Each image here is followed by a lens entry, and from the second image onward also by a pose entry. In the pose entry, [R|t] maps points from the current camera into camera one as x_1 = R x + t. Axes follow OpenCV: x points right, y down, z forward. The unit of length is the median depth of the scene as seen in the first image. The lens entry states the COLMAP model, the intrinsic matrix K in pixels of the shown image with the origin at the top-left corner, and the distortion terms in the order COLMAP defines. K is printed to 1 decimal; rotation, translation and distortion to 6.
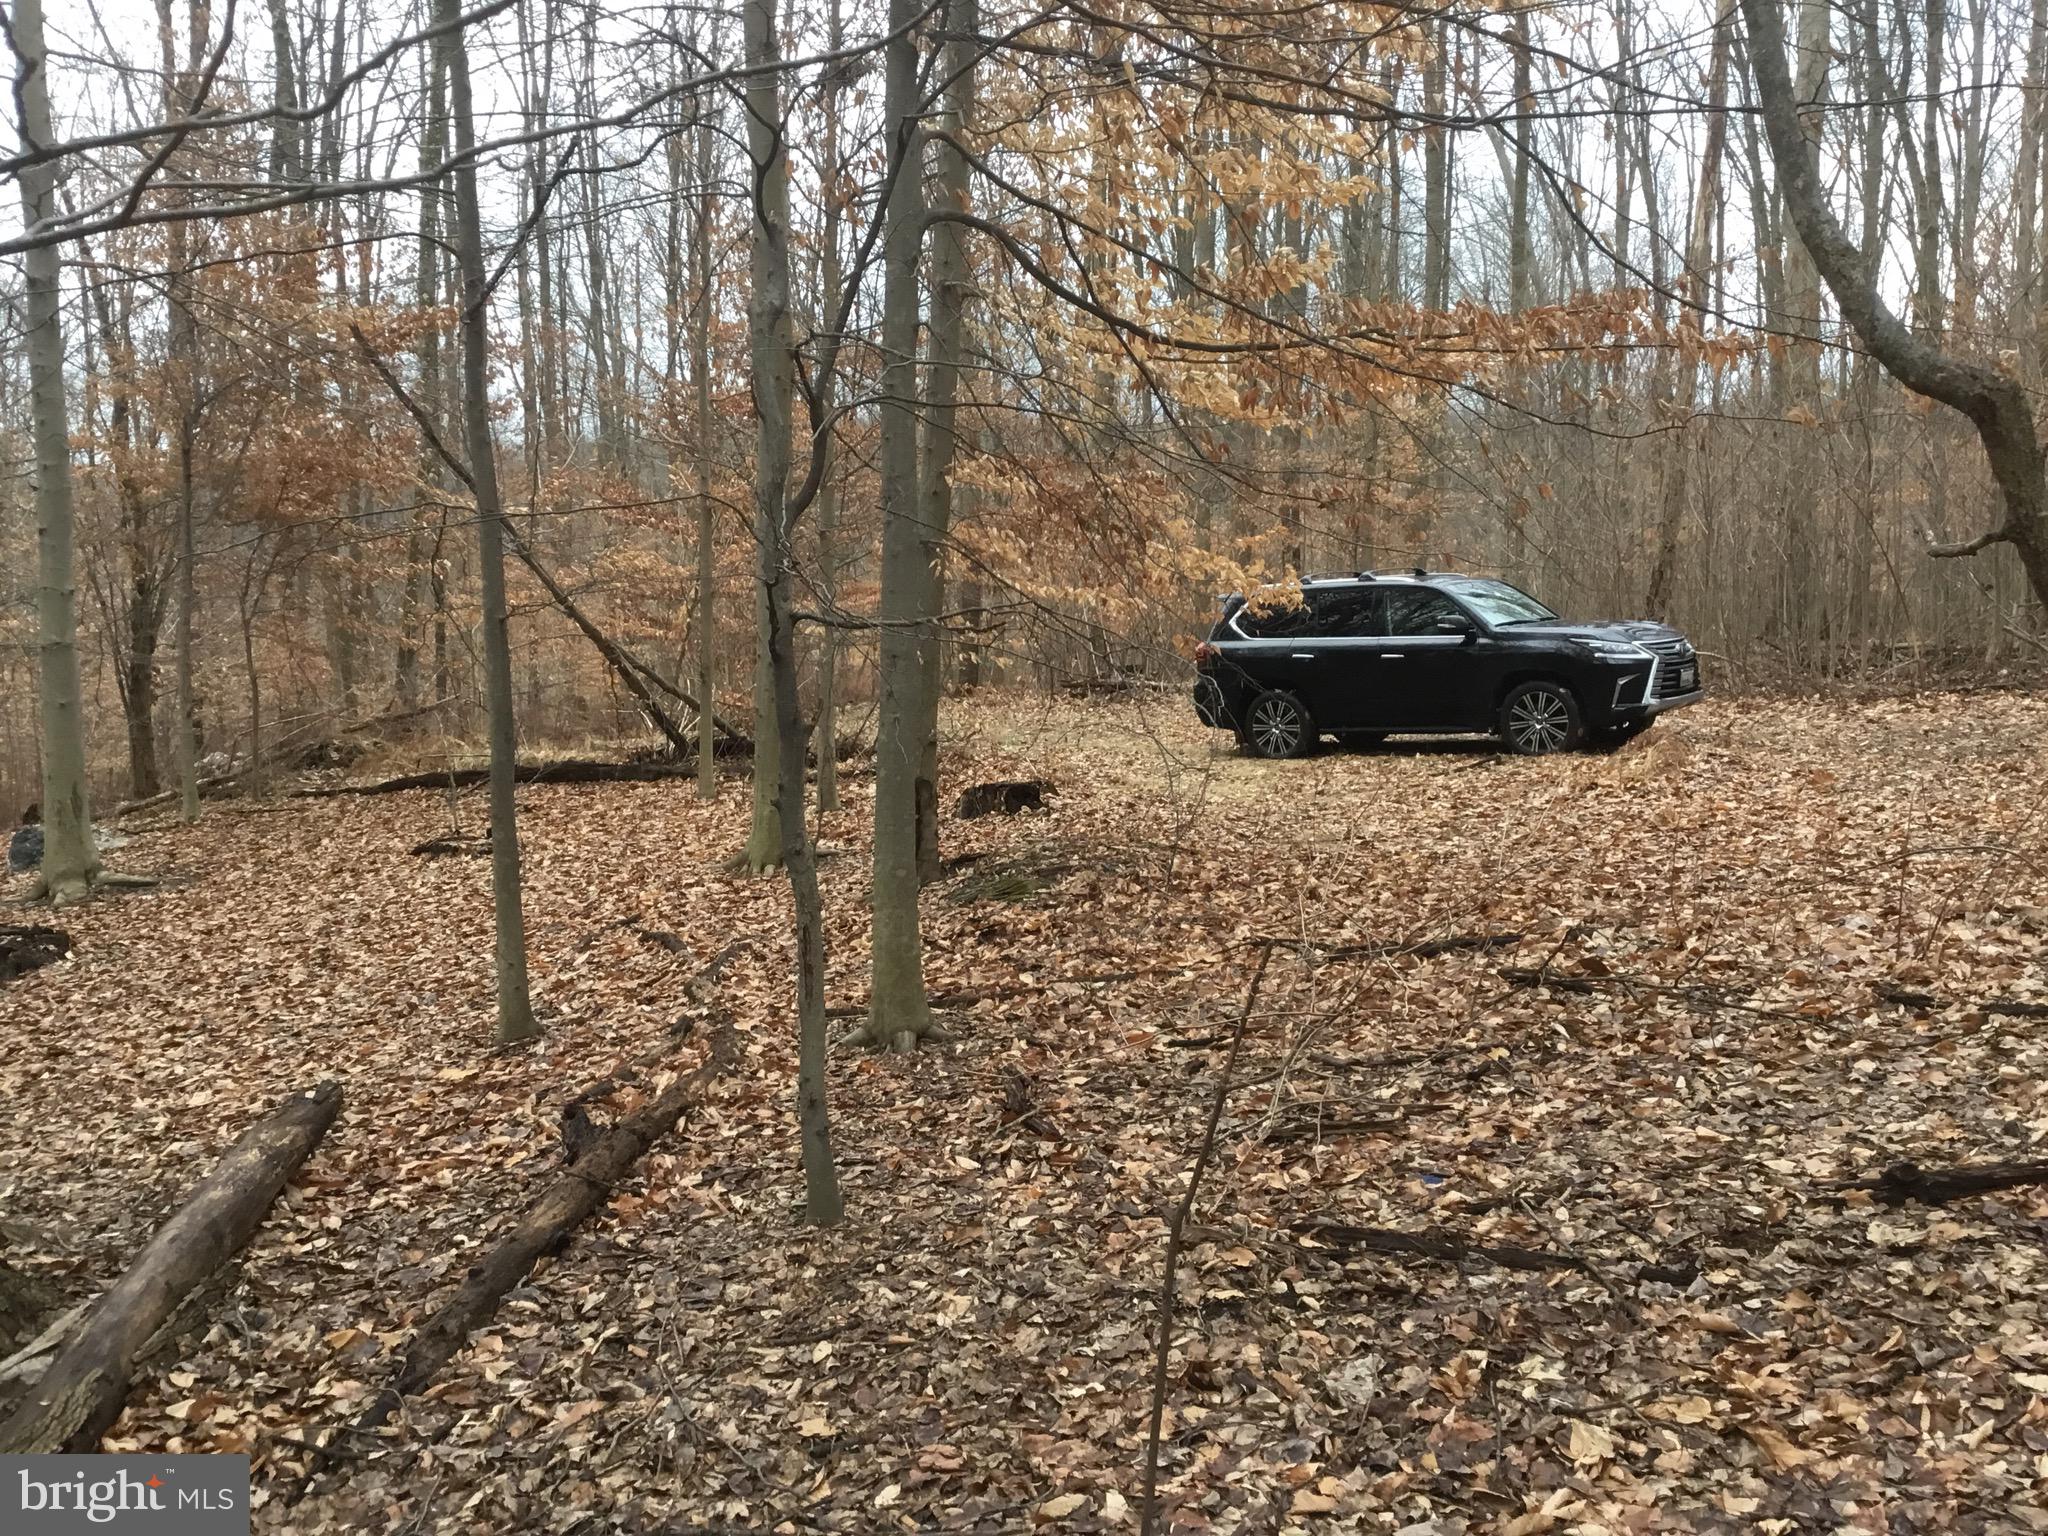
lens RADIAL K [[1834.0, 0, 1024.0], [0, 1834.0, 768.0], [0, 0, 1]] dist [0.059794, -0.078719]
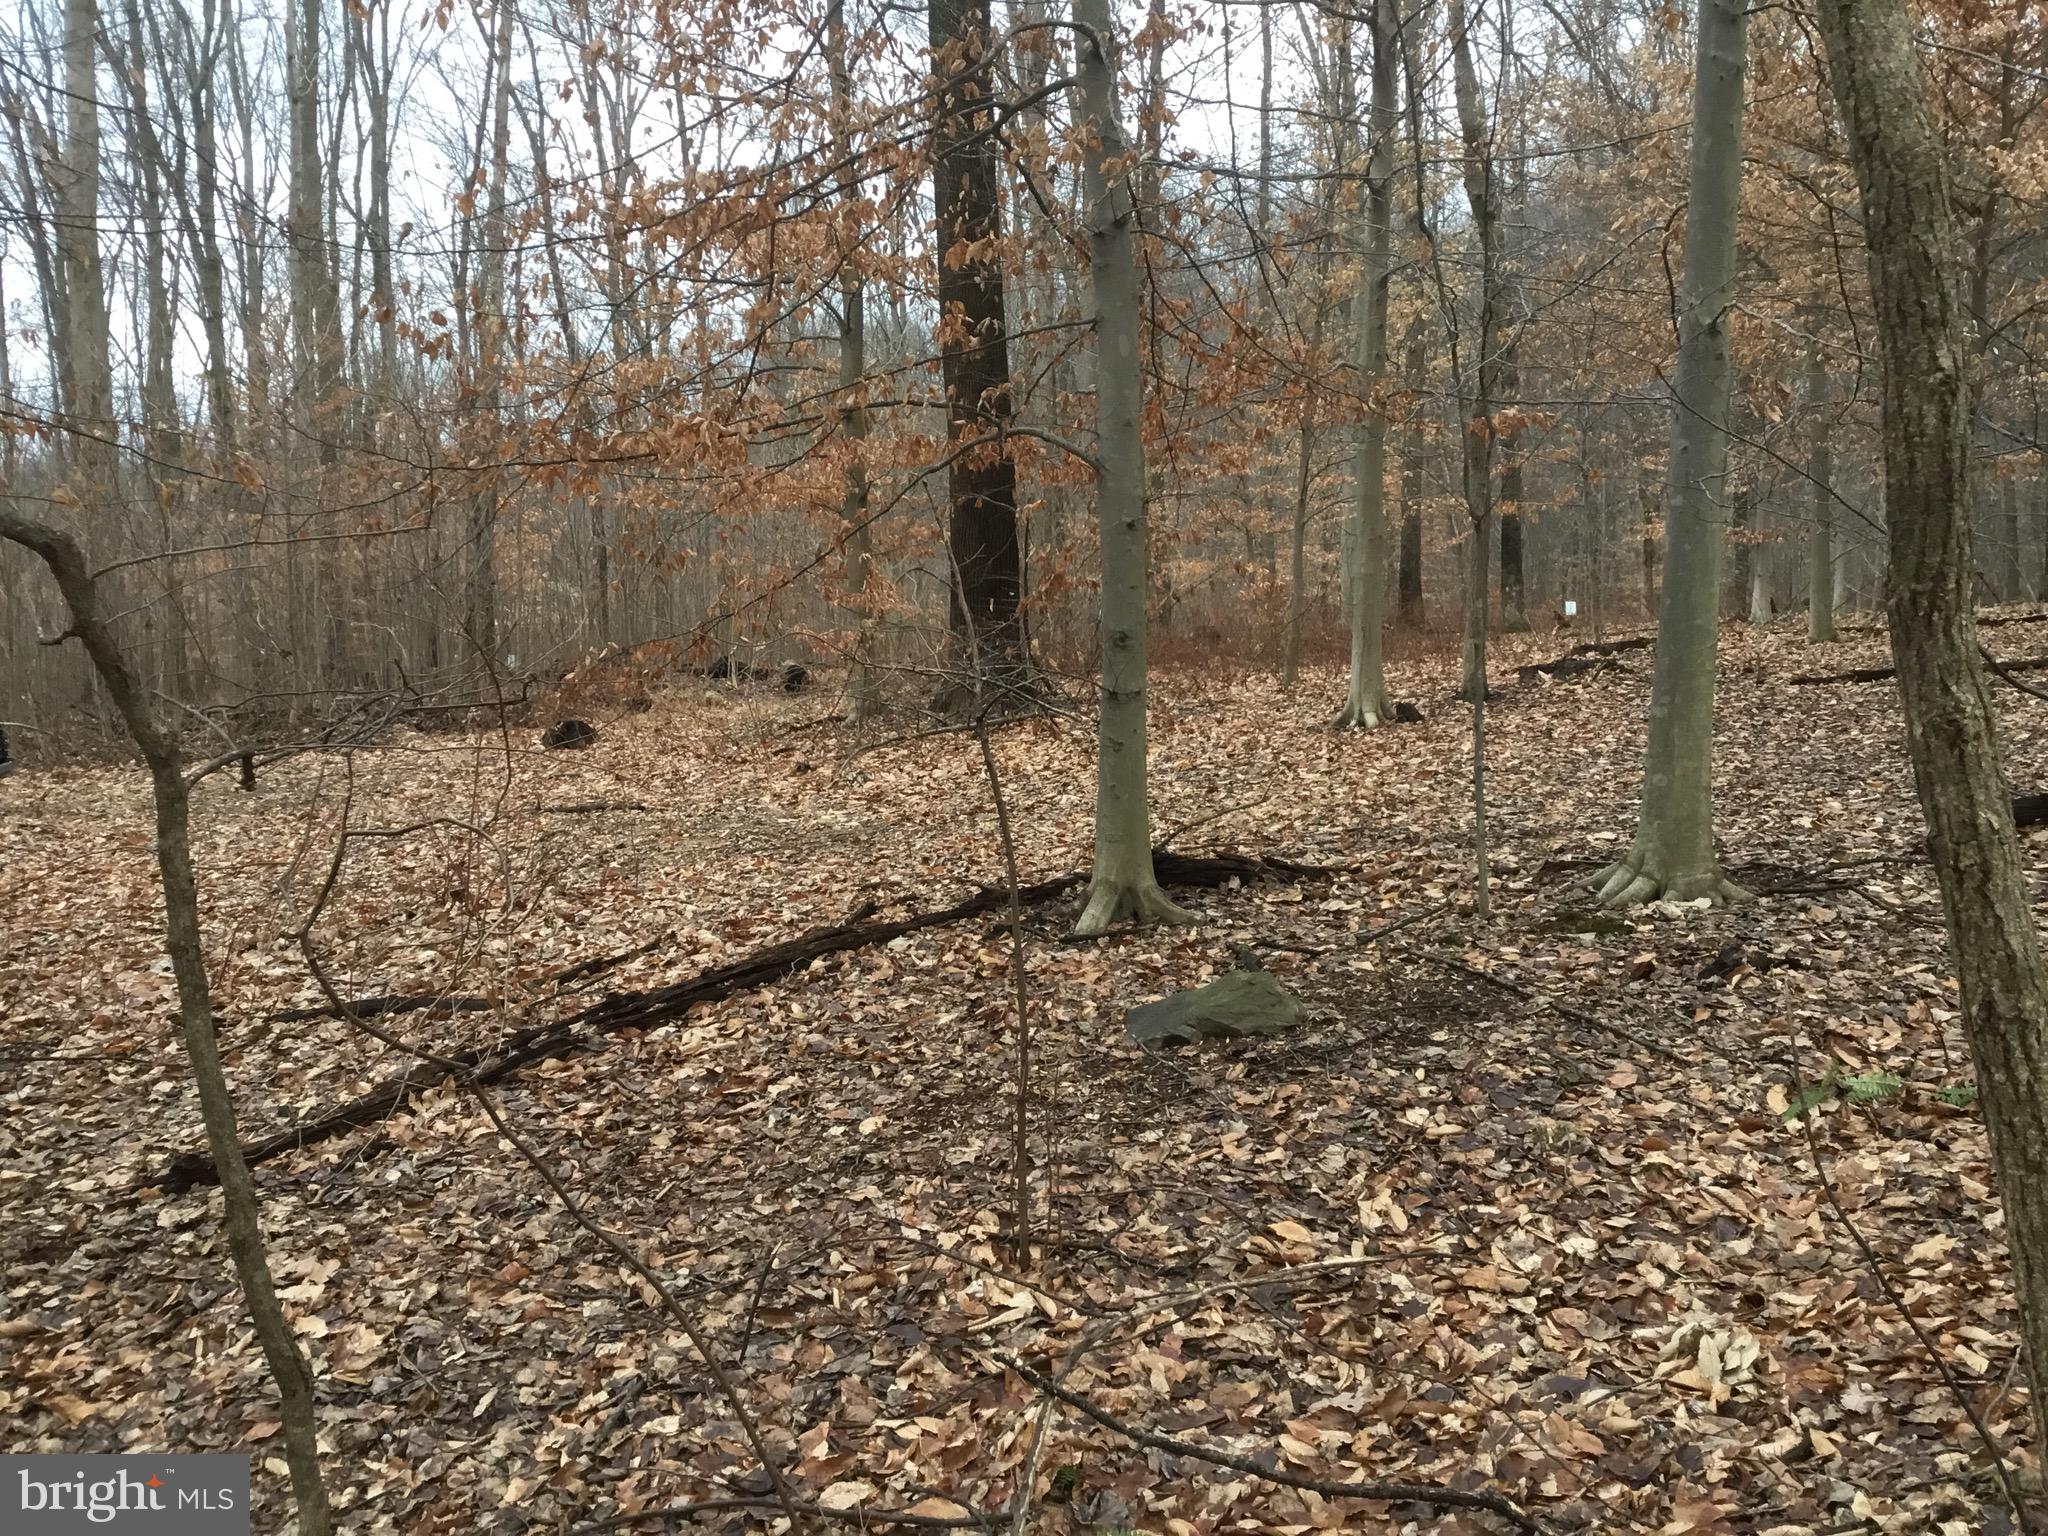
lens RADIAL K [[1834.0, 0, 1024.0], [0, 1834.0, 768.0], [0, 0, 1]] dist [0.059794, -0.078719]
pose [[0.662940, -0.056465, 0.746540, -0.025327], [0.082852, 0.996560, 0.001801, 0.012403], [-0.744074, 0.060658, 0.665338, -0.152974]]
